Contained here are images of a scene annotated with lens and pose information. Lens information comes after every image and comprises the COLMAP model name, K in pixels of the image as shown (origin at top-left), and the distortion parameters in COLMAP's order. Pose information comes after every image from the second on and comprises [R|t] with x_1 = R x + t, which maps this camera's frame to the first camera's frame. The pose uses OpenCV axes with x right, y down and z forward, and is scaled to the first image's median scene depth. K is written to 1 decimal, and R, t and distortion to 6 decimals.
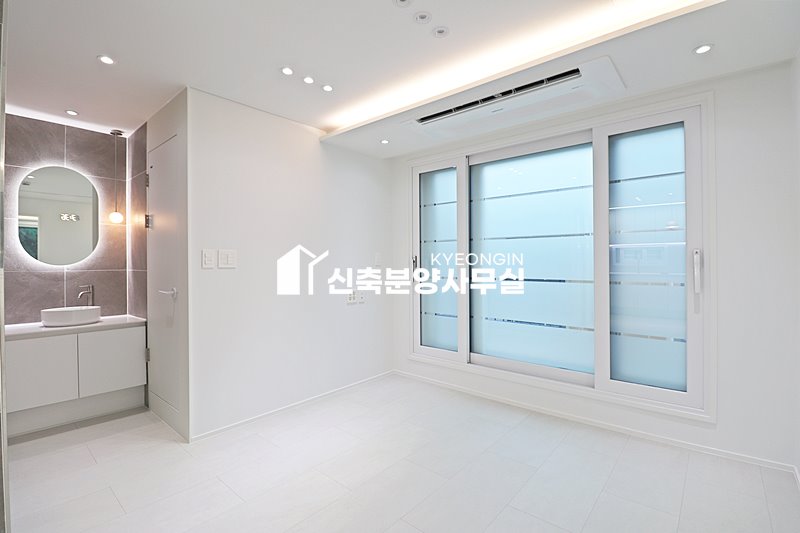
lens RADIAL K [[369.1, 0, 401.2], [0, 369.1, 262.8], [0, 0, 1]] dist [-0.008954, -0.009352]
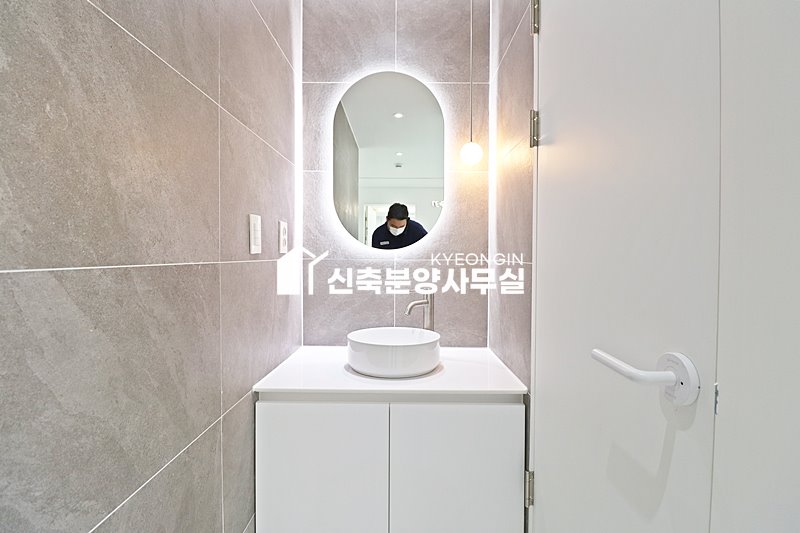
lens RADIAL K [[369.1, 0, 402.8], [0, 369.1, 264.4], [0, 0, 1]] dist [-0.008954, -0.009352]
pose [[0.638266, 0.014819, -0.769673, -0.330232], [-0.012301, 0.999883, 0.009050, 0.016498], [0.769717, 0.003691, 0.638374, 0.445986]]
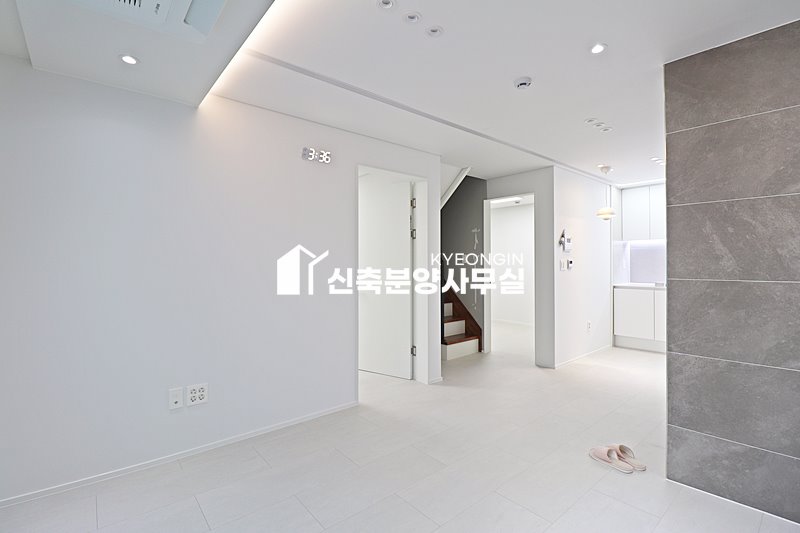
lens RADIAL K [[369.1, 0, 400.2], [0, 369.1, 263.3], [0, 0, 1]] dist [-0.008954, -0.009352]
pose [[-0.987643, 0.009400, 0.156438, -0.035554], [0.009701, 0.999952, 0.001163, -0.015729], [-0.156420, 0.002666, -0.987687, 1.214483]]
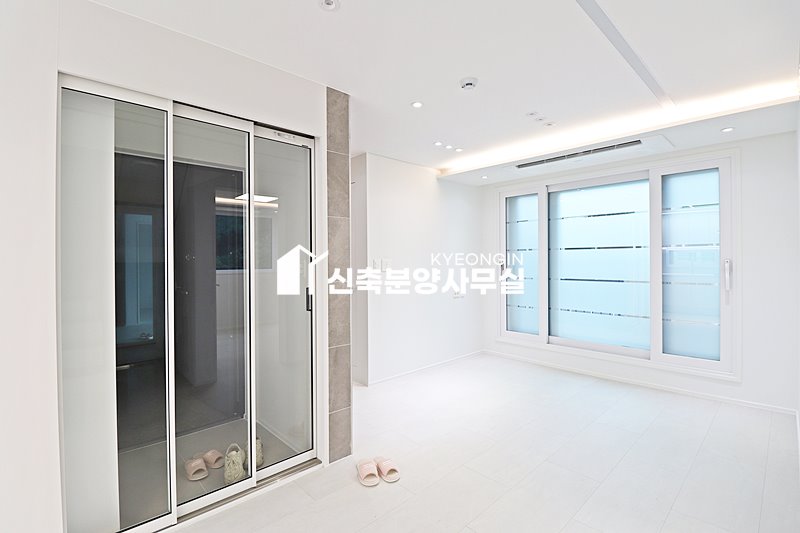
lens RADIAL K [[369.1, 0, 398.1], [0, 369.1, 264.2], [0, 0, 1]] dist [-0.008954, -0.009352]
pose [[0.993900, -0.000224, -0.110284, -0.242418], [0.000882, 0.999982, 0.005917, -0.022454], [0.110281, -0.005979, 0.993882, -0.433752]]
